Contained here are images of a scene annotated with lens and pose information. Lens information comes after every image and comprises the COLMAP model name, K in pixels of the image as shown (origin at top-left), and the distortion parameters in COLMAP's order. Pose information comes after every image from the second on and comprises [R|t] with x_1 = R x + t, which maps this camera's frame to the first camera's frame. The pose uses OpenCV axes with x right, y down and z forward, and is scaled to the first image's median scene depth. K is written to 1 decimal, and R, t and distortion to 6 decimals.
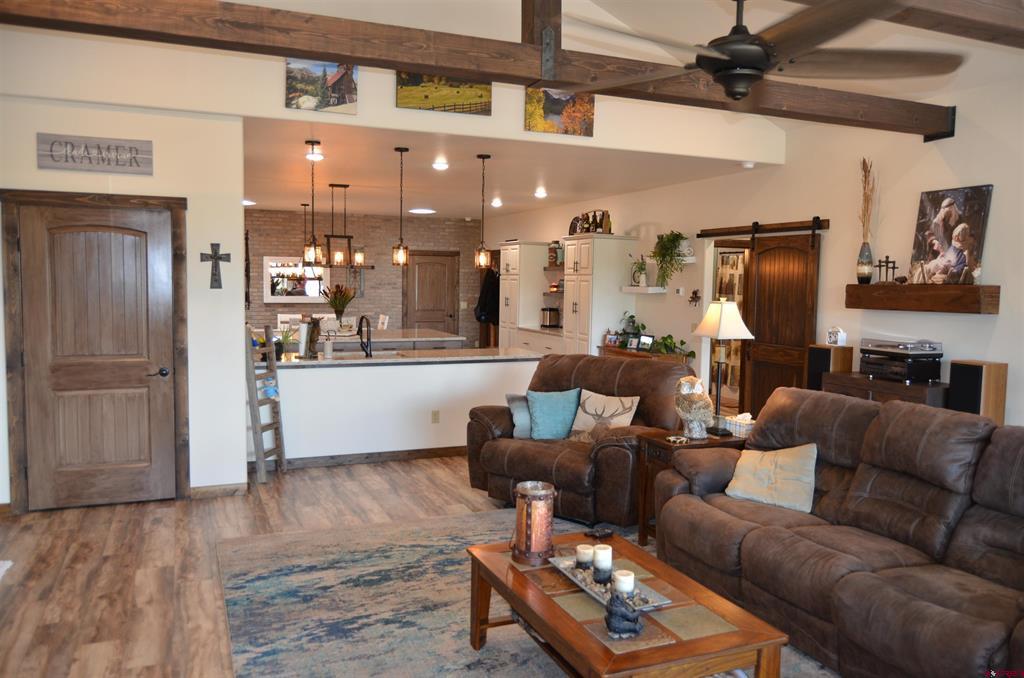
lens RADIAL K [[791.6, 0, 521.2], [0, 791.6, 339.3], [0, 0, 1]] dist [-0.027727, 0.016233]
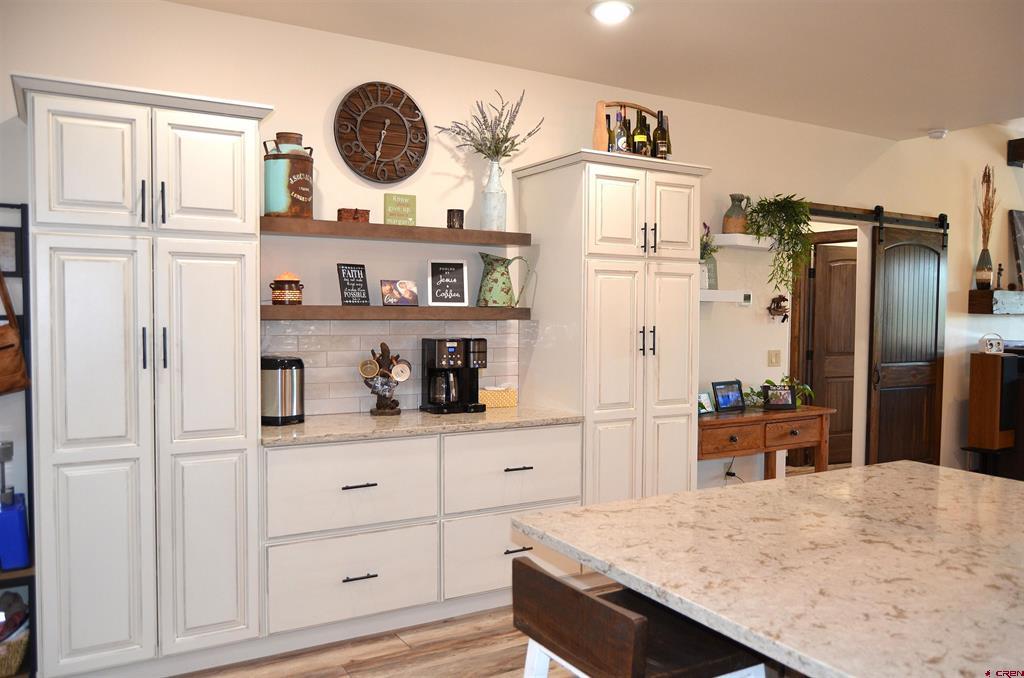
lens RADIAL K [[791.6, 0, 517.3], [0, 791.6, 343.2], [0, 0, 1]] dist [-0.027727, 0.016233]
pose [[-0.132502, -0.061966, 0.989244, -0.596341], [0.060476, 0.995679, 0.070469, -0.131768], [-0.989336, 0.069163, -0.128182, 2.085806]]
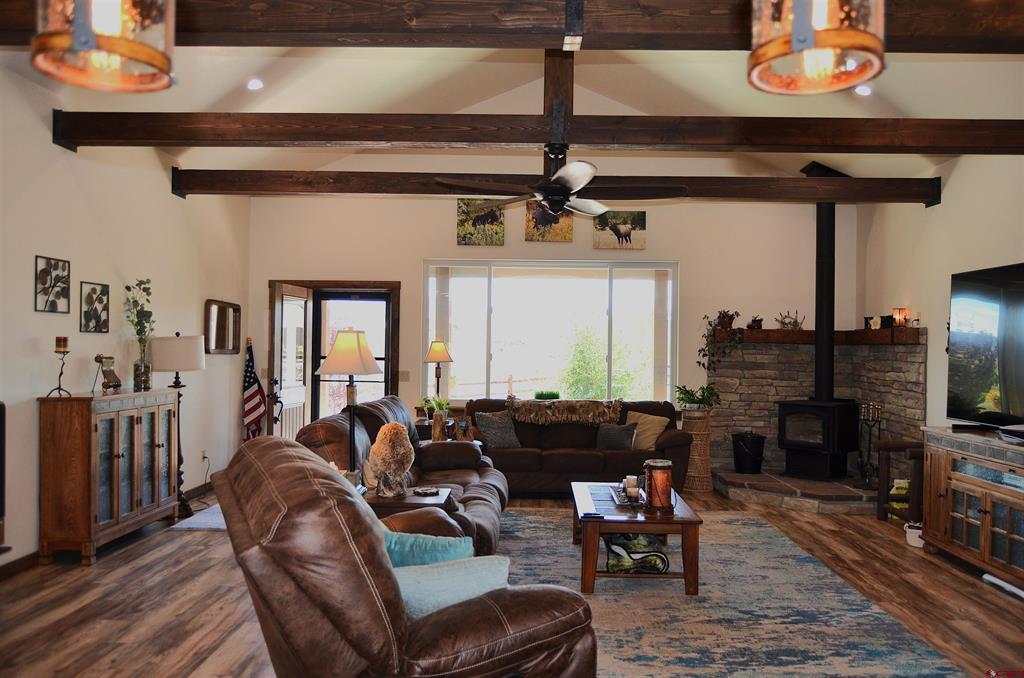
lens RADIAL K [[791.6, 0, 514.1], [0, 791.6, 337.7], [0, 0, 1]] dist [-0.027727, 0.016233]
pose [[-0.906679, -0.024173, 0.421127, -0.208877], [0.001442, 0.998173, 0.060399, -0.077905], [-0.421818, 0.055370, -0.904988, 1.453970]]
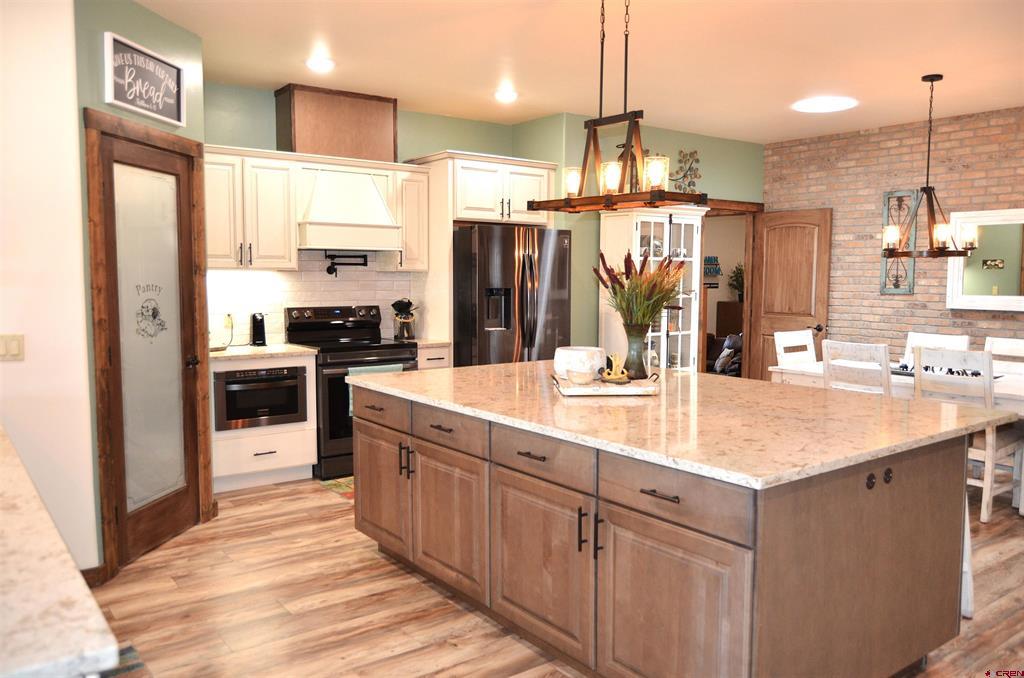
lens RADIAL K [[791.6, 0, 516.1], [0, 791.6, 346.3], [0, 0, 1]] dist [-0.027727, 0.016233]
pose [[0.242533, 0.075662, -0.967188, 0.198081], [-0.072746, 0.995566, 0.059640, -0.082229], [0.967412, 0.055895, 0.246962, 1.567364]]
